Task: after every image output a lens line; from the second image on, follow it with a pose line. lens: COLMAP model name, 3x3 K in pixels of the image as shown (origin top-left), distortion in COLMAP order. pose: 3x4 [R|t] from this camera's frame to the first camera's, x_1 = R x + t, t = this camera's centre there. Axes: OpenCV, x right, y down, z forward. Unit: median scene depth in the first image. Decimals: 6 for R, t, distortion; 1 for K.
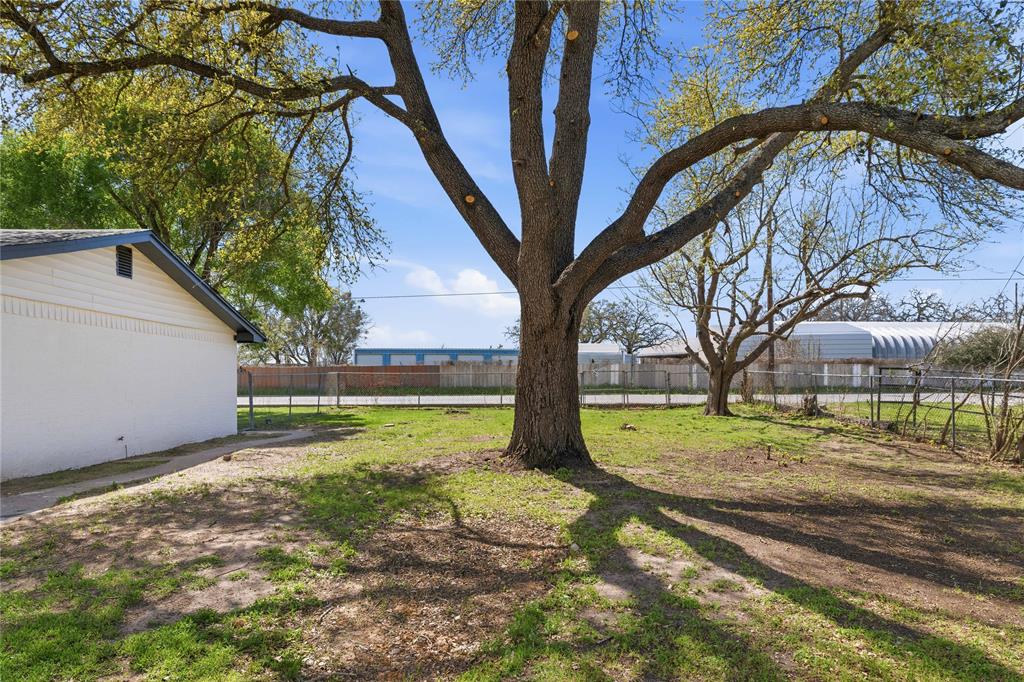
lens RADIAL K [[644.1, 0, 512.0], [0, 644.1, 341.0], [0, 0, 1]] dist [0.000563, 0.000159]
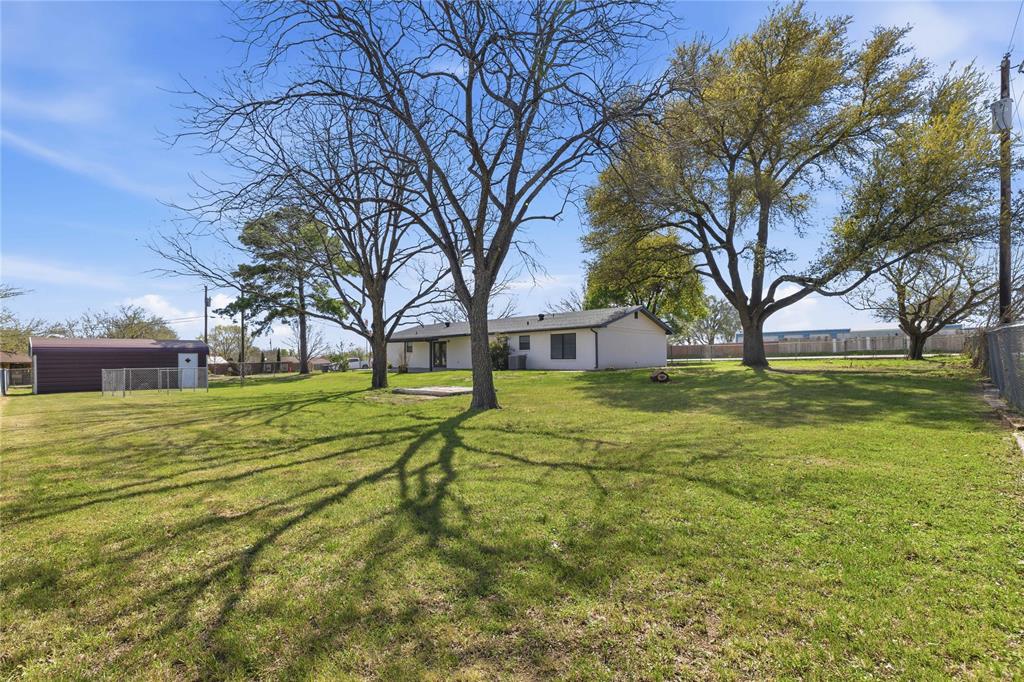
lens RADIAL K [[443.0, 0, 512.0], [0, 443.0, 341.0], [0, 0, 1]] dist [-0.001834, -0.000178]
pose [[0.737092, -0.043293, -0.674404, 0.129376], [0.059309, 0.998239, 0.000740, -0.005688], [0.673184, -0.040543, 0.738362, -0.308656]]
